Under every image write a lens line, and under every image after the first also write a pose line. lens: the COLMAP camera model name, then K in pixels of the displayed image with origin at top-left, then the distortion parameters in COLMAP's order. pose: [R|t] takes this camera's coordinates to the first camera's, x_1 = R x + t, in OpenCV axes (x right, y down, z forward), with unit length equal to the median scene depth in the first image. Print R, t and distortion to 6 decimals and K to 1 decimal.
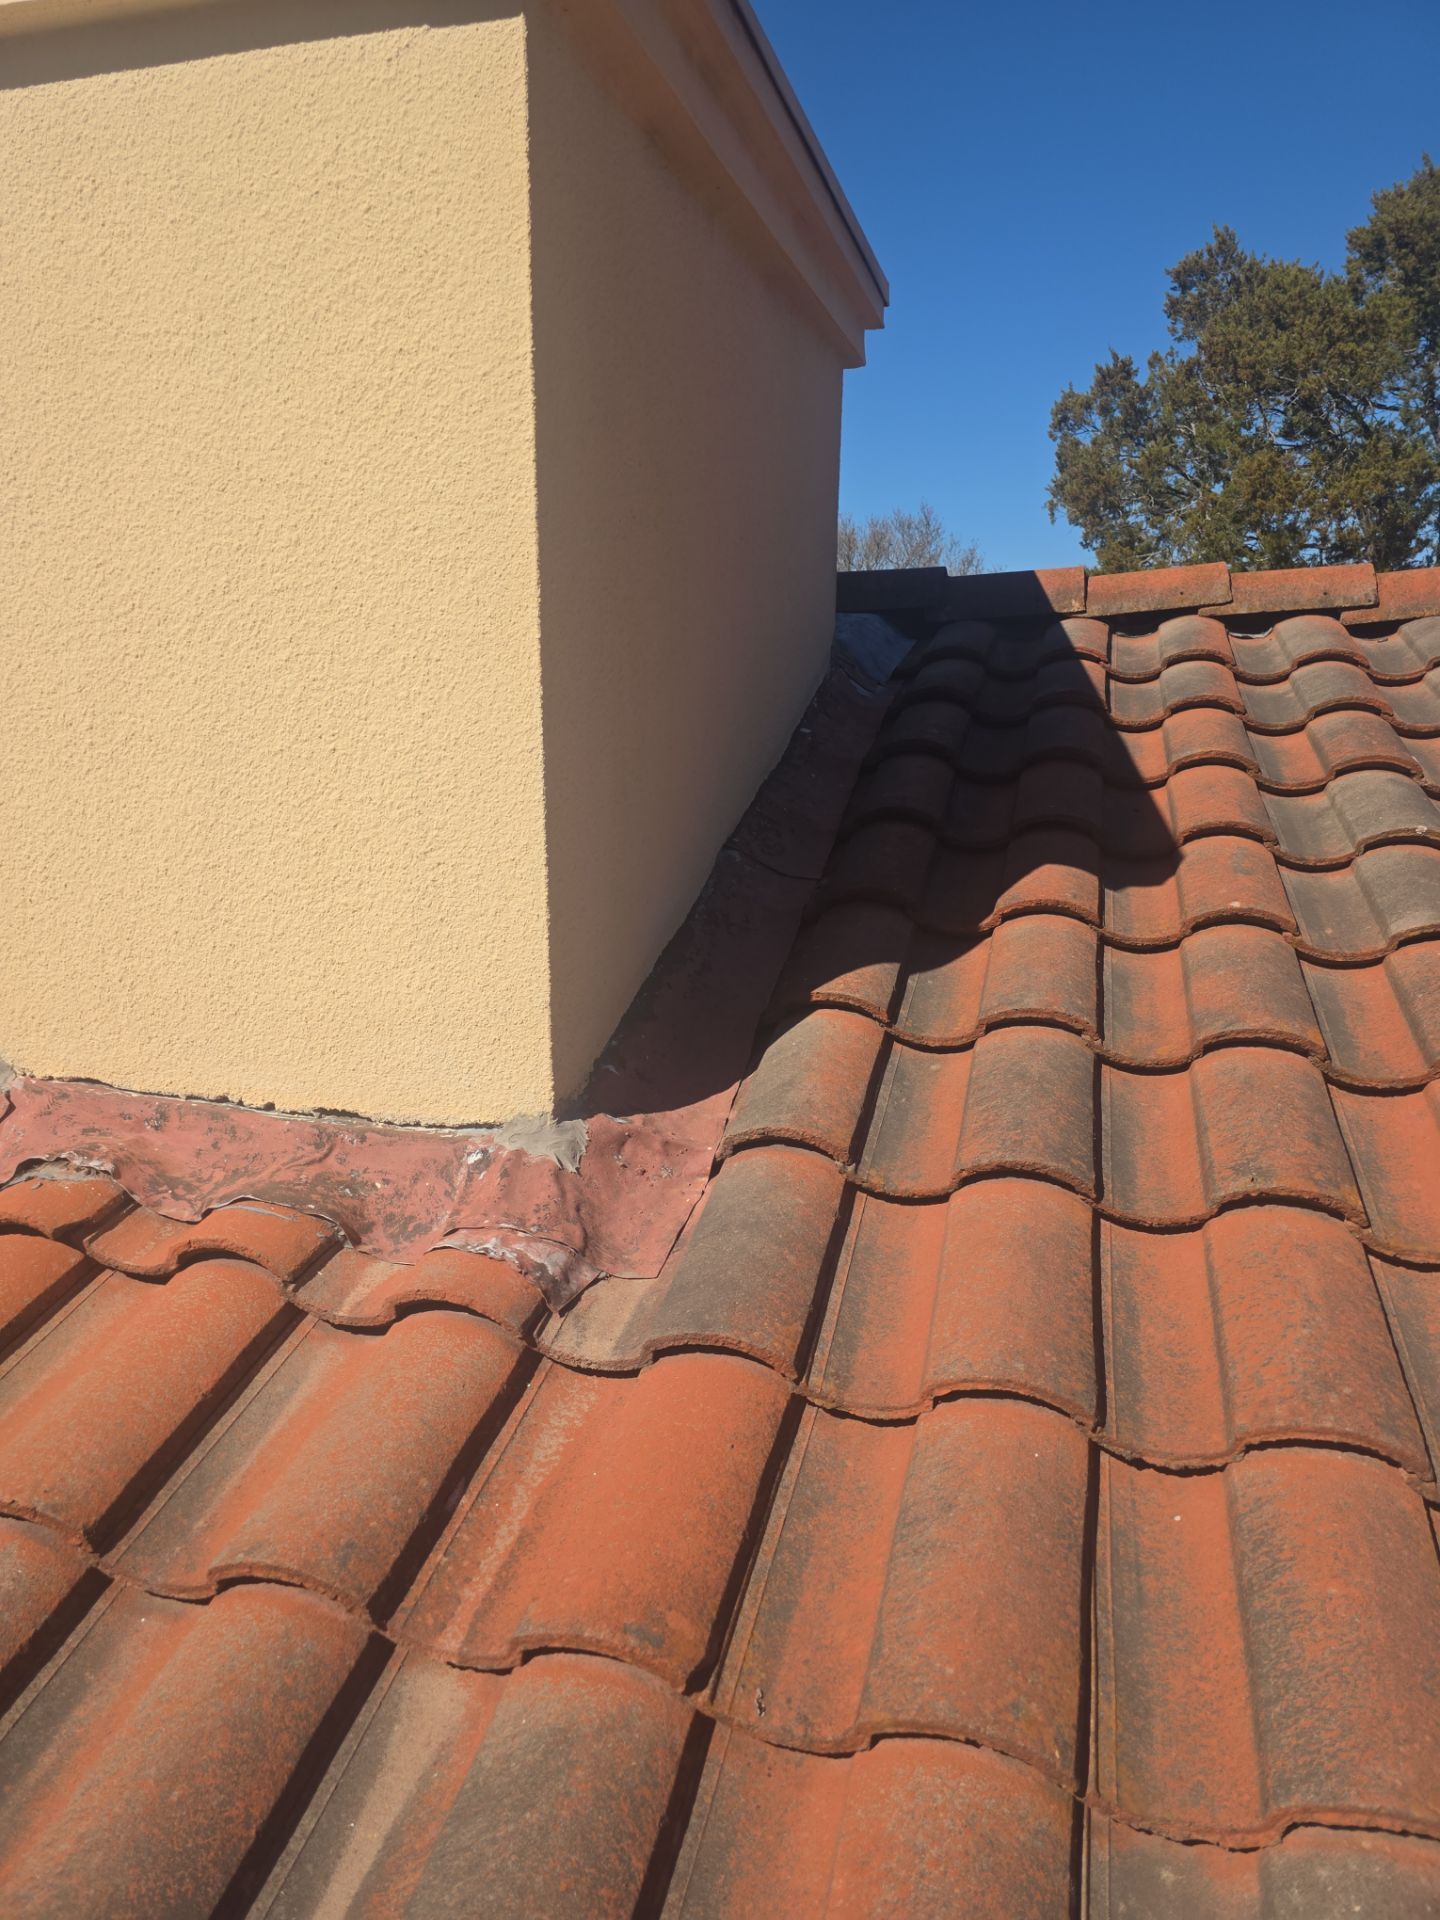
lens RADIAL K [[1298.5, 0, 711.5], [0, 1298.5, 935.8], [0, 0, 1]] dist [0.063857, -0.071392]
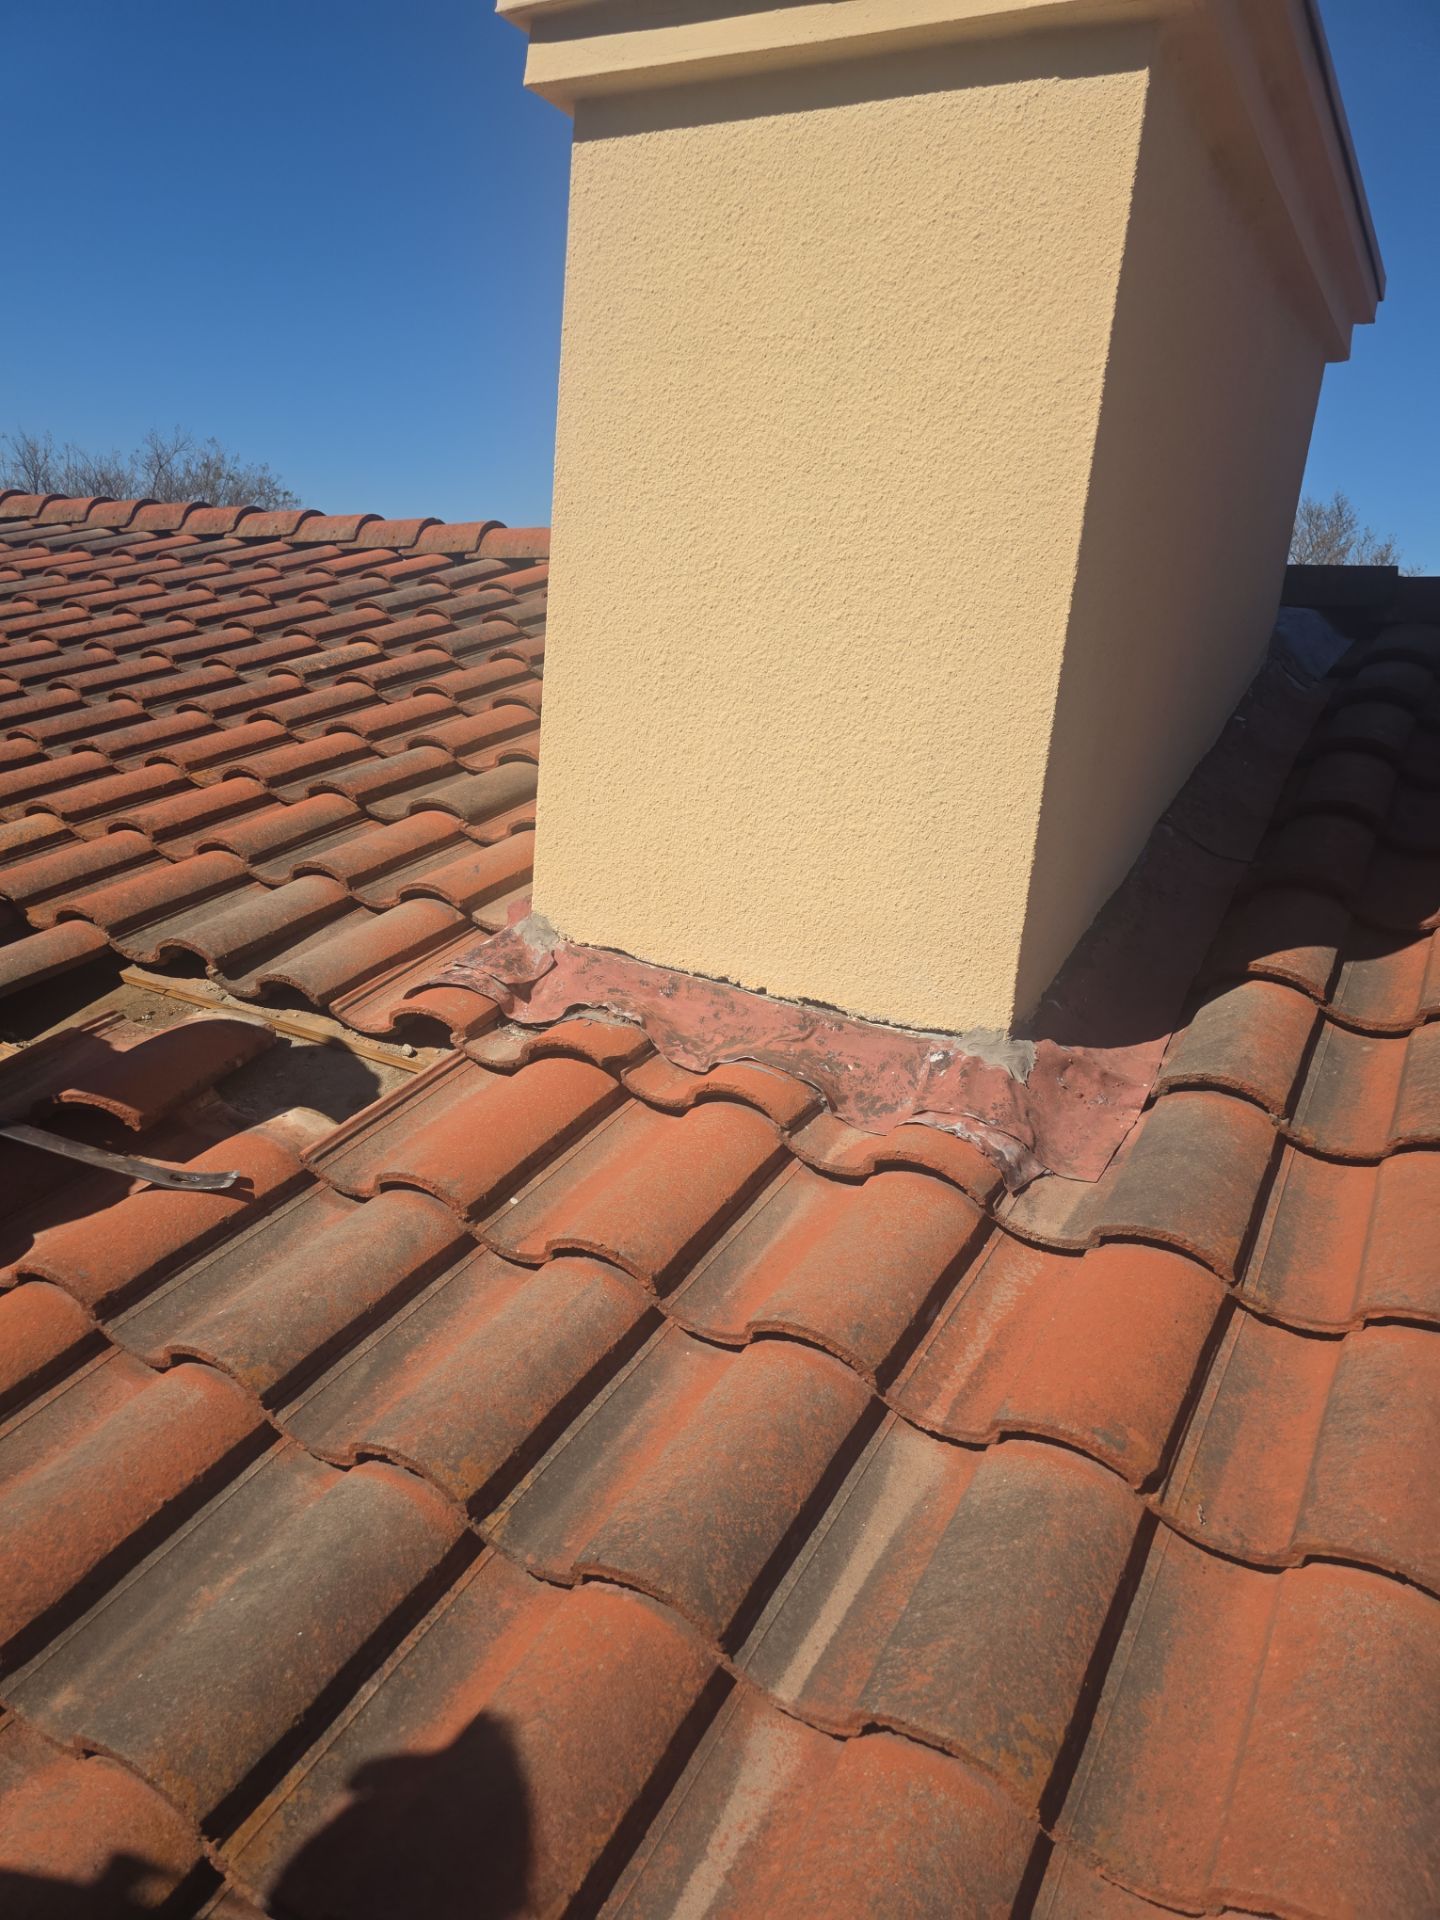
lens RADIAL K [[1287.4, 0, 710.9], [0, 1287.4, 944.0], [0, 0, 1]] dist [0.066219, -0.079719]
pose [[0.963340, 0.133569, -0.232671, -0.128885], [-0.126619, 0.990947, 0.044624, 0.046335], [0.236525, -0.013528, 0.971531, -0.178973]]
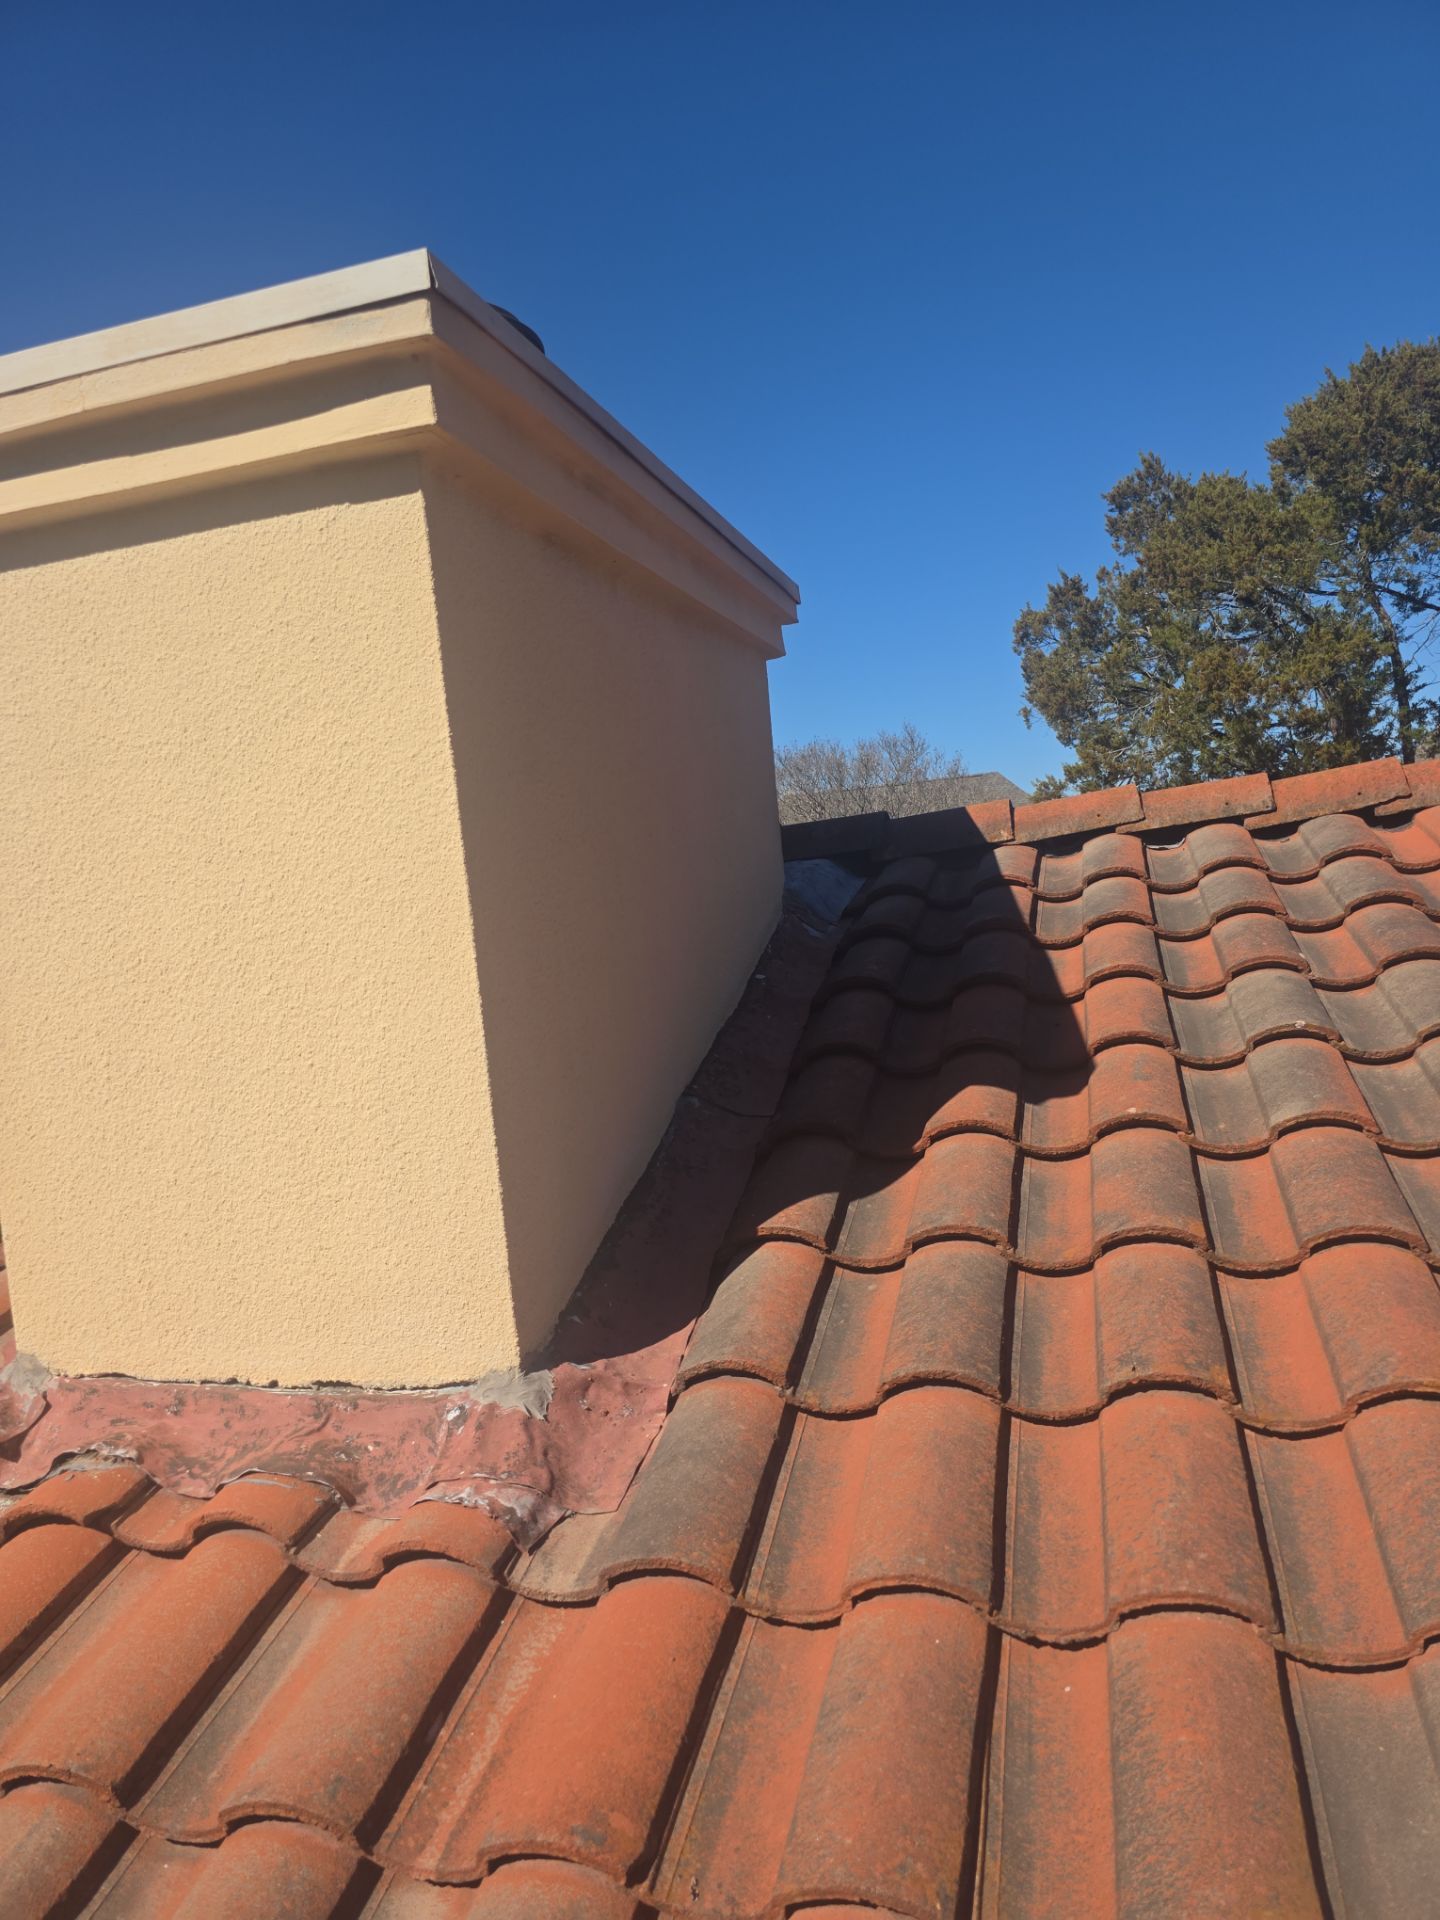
lens RADIAL K [[1284.5, 0, 720.7], [0, 1284.5, 965.8], [0, 0, 1]] dist [0.062158, -0.065612]
pose [[0.994961, -0.099443, -0.012826, 0.105607], [0.096627, 0.985120, -0.142130, -0.030848], [0.026769, 0.140174, 0.989765, -0.160186]]
